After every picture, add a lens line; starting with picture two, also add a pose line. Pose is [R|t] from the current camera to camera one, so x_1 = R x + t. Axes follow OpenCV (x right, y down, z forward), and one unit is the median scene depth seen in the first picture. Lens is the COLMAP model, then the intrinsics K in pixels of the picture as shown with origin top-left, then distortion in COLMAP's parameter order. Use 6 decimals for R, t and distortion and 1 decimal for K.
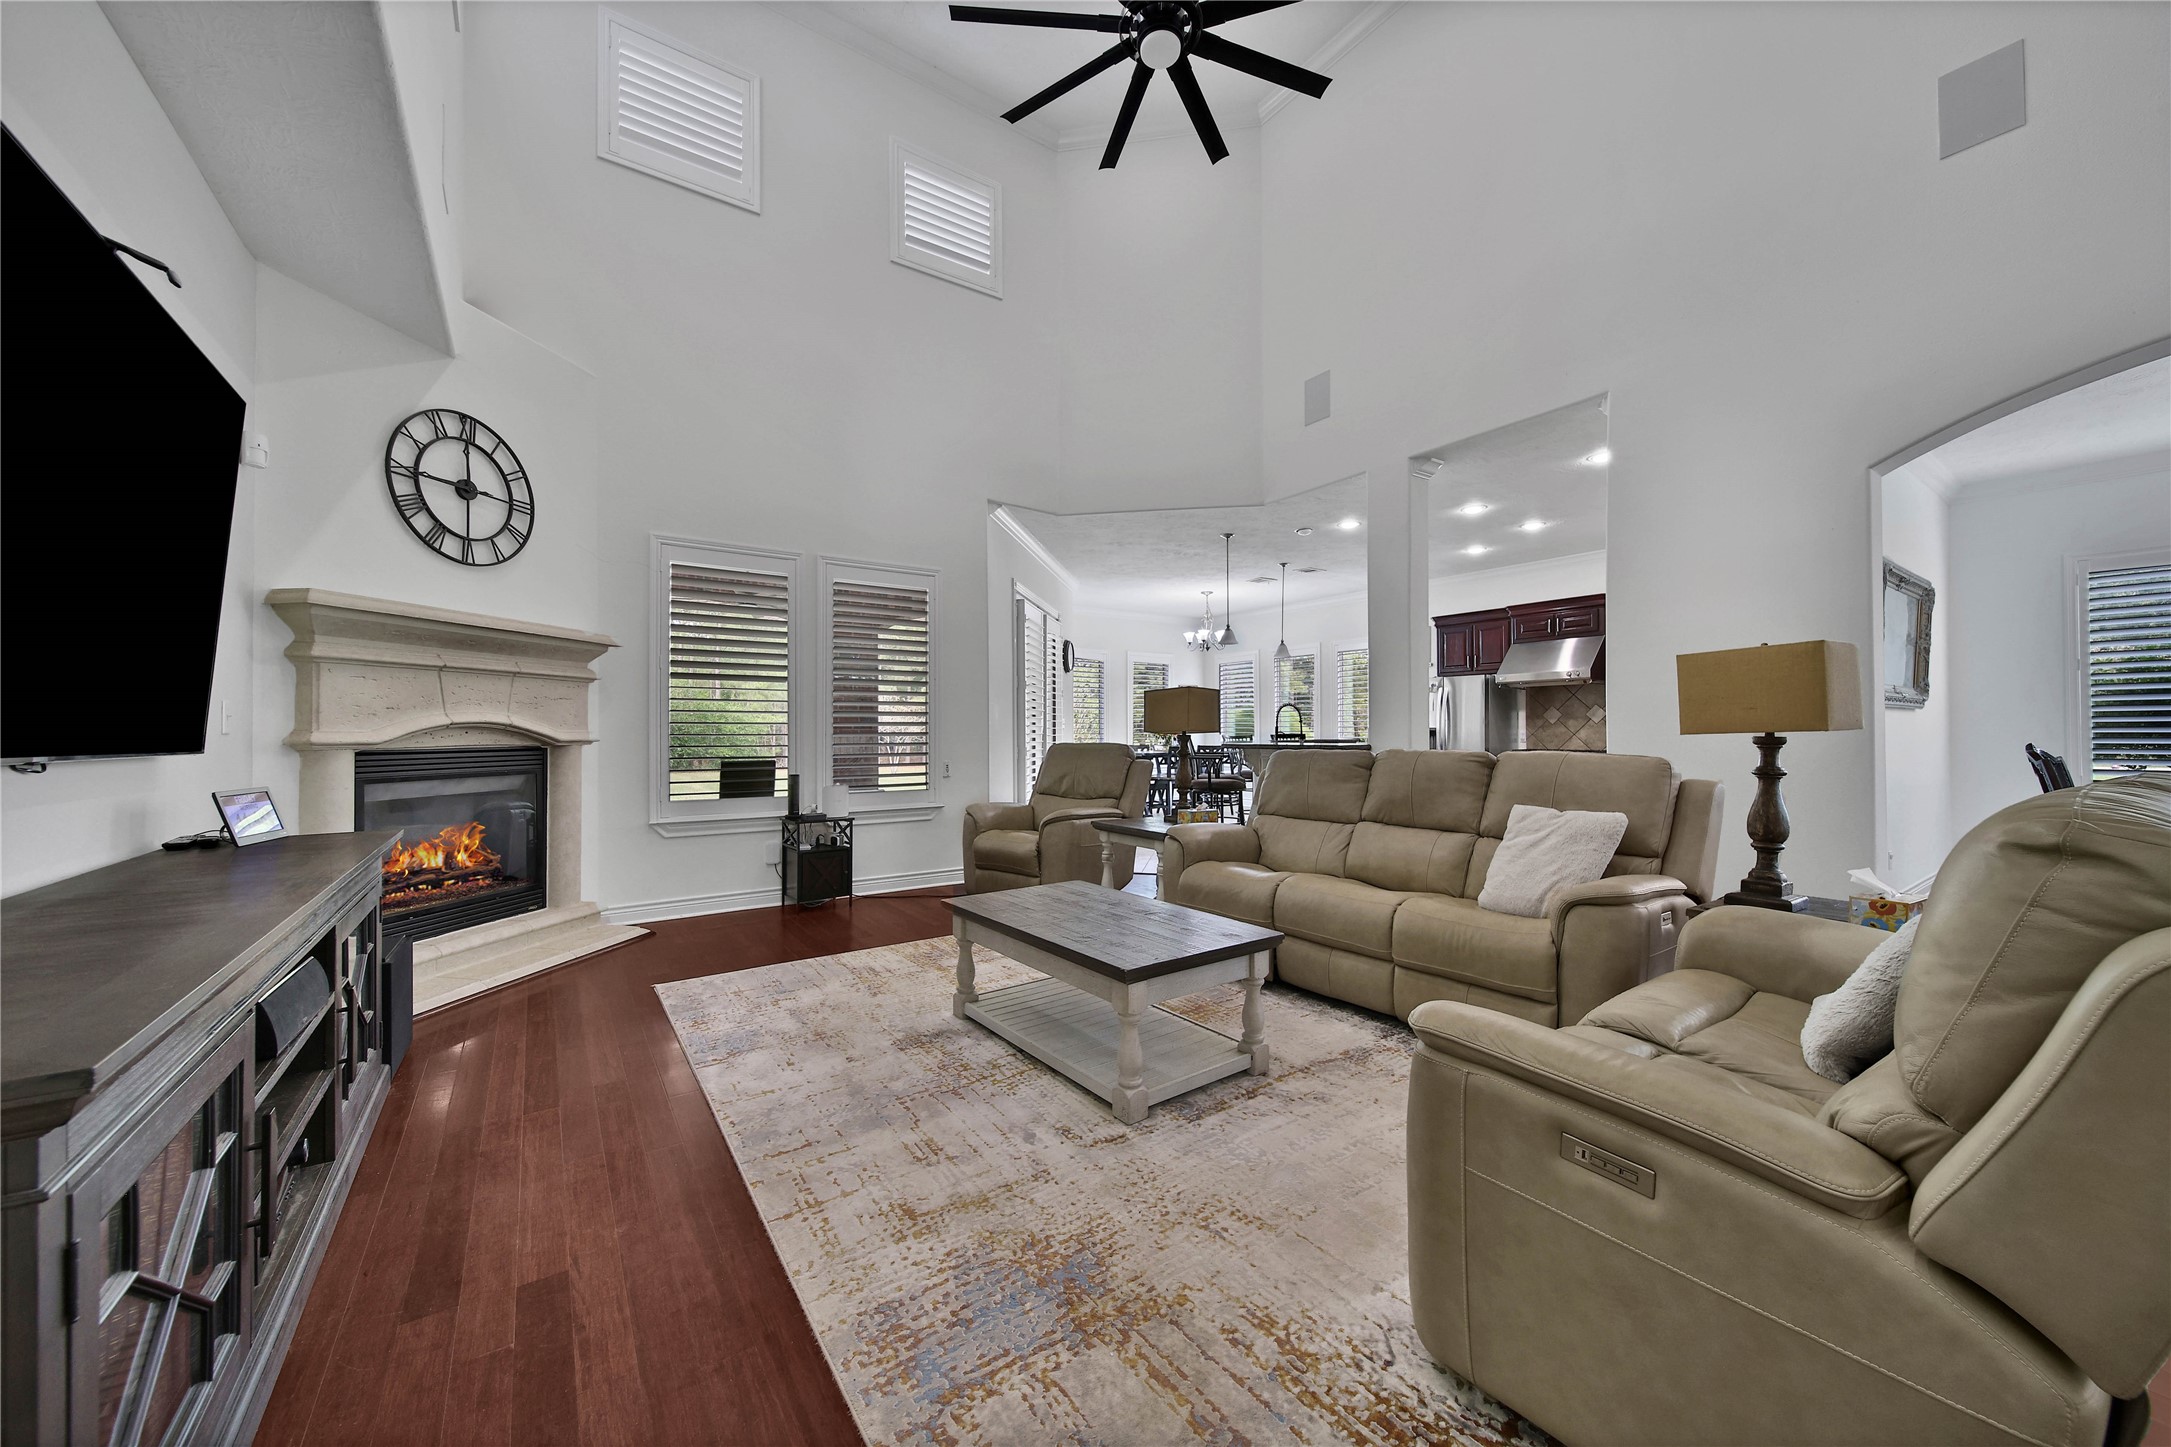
lens RADIAL K [[774.2, 0, 1085.5], [0, 774.2, 723.5], [0, 0, 1]] dist [0.000265, 0.000001]
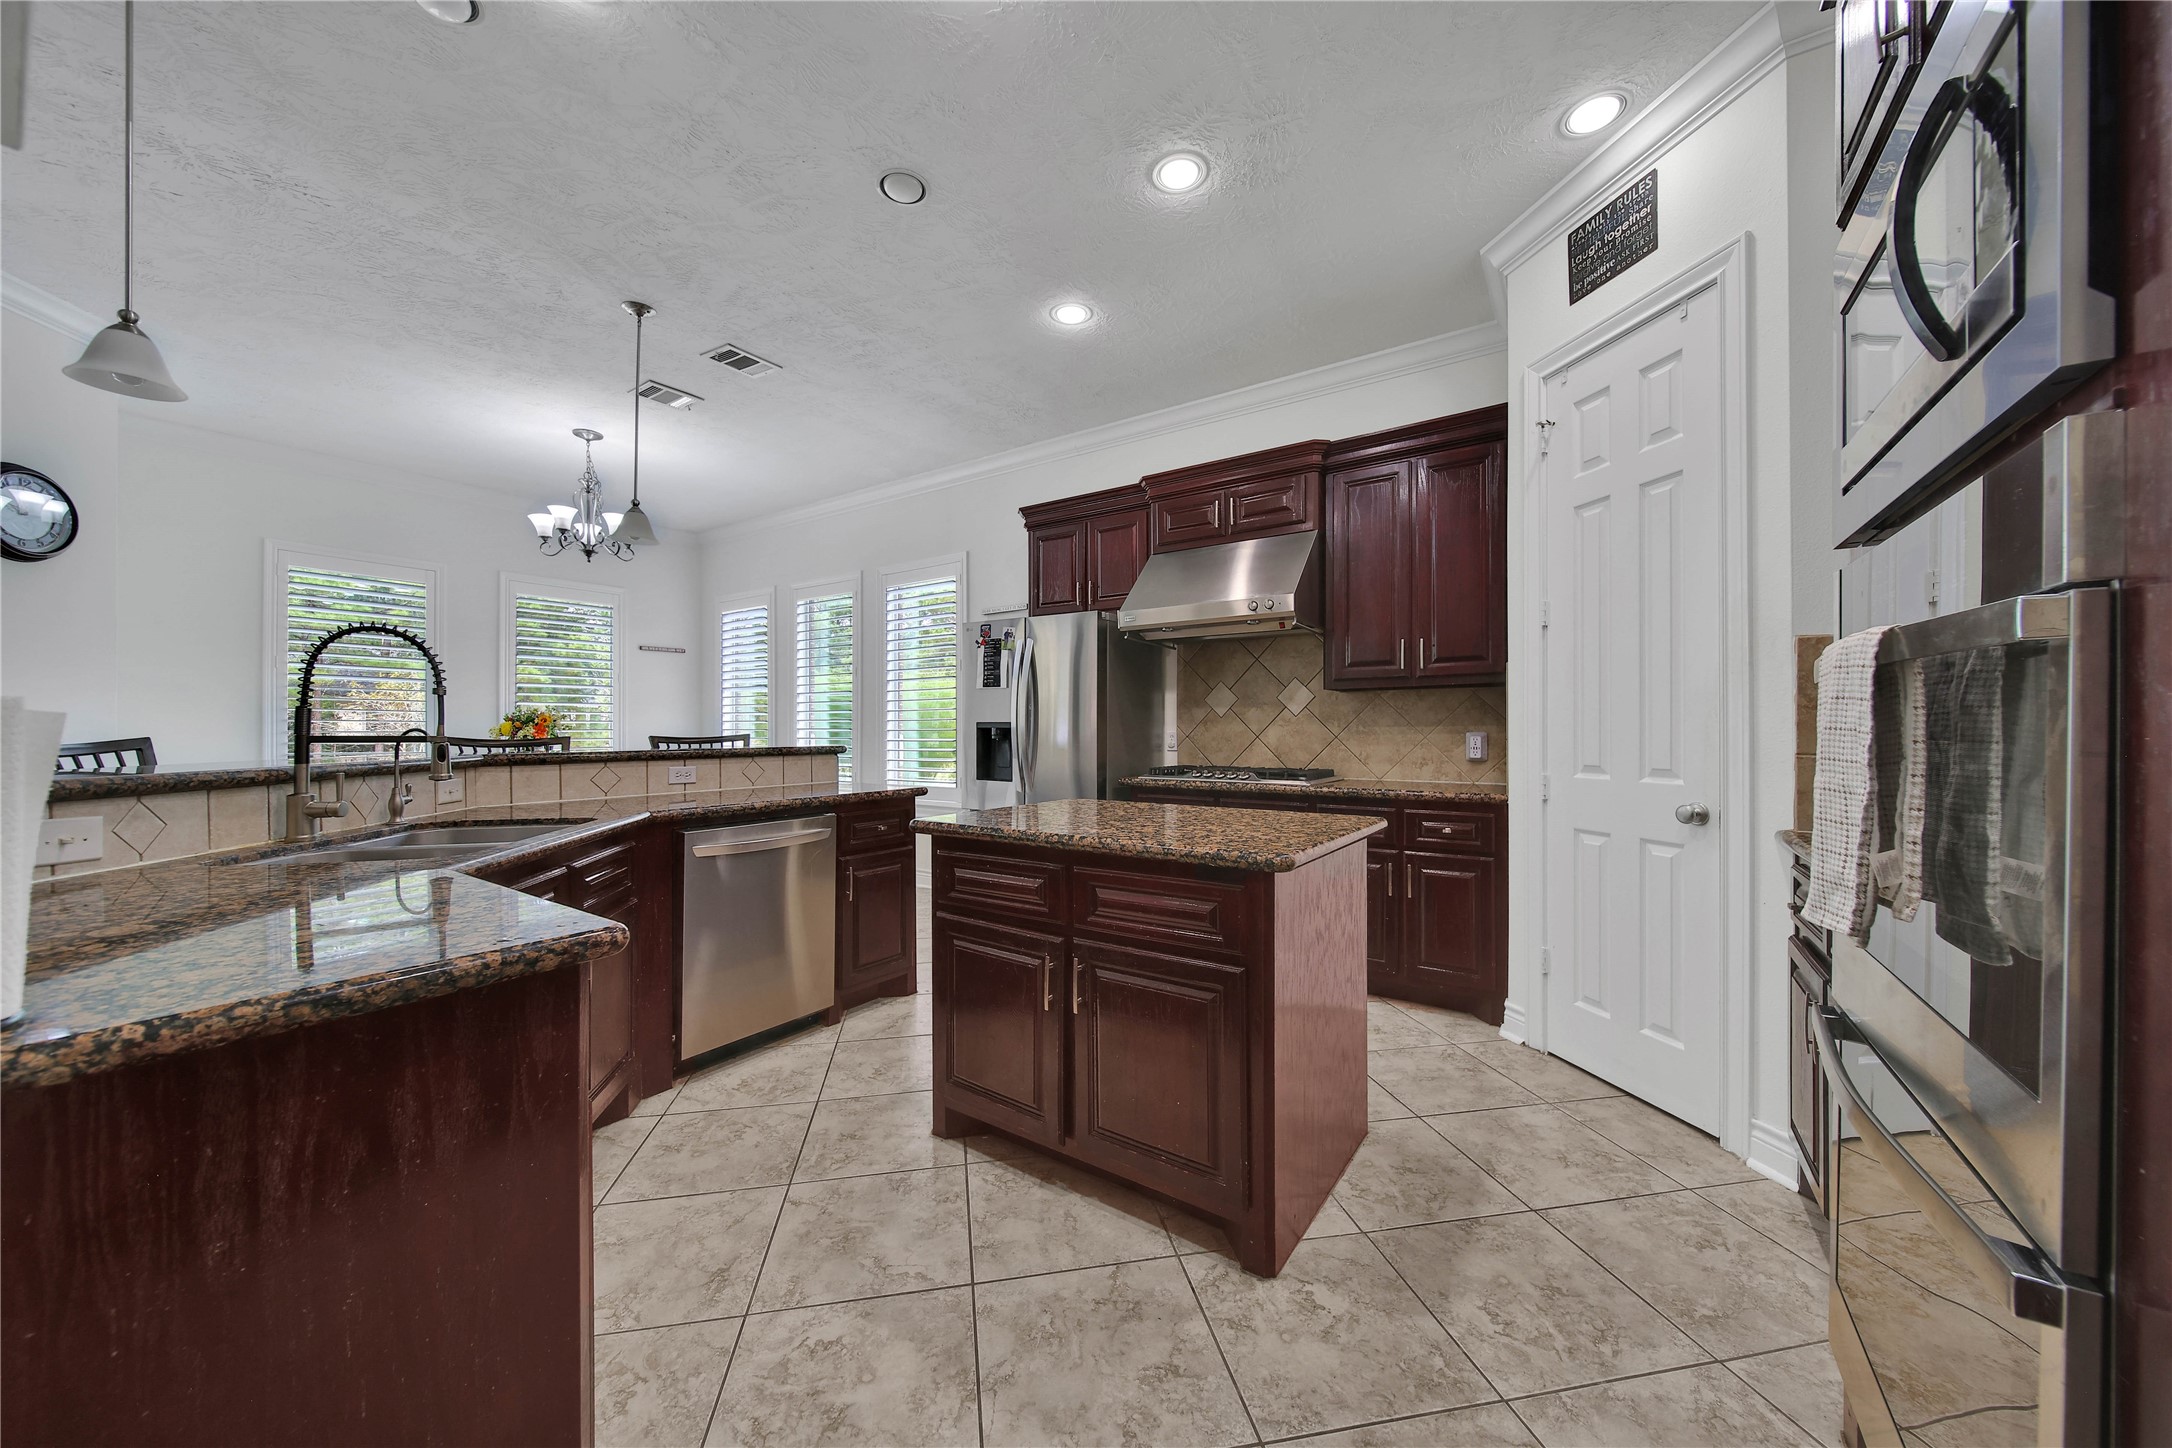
lens RADIAL K [[762.9, 0, 1077.6], [0, 762.9, 731.5], [0, 0, 1]] dist [-0.000382, -0.000194]
pose [[0.937467, -0.000487, 0.348073, 0.346539], [-0.002698, 0.999959, 0.008668, 0.006701], [-0.348063, -0.009065, 0.937427, 0.572980]]
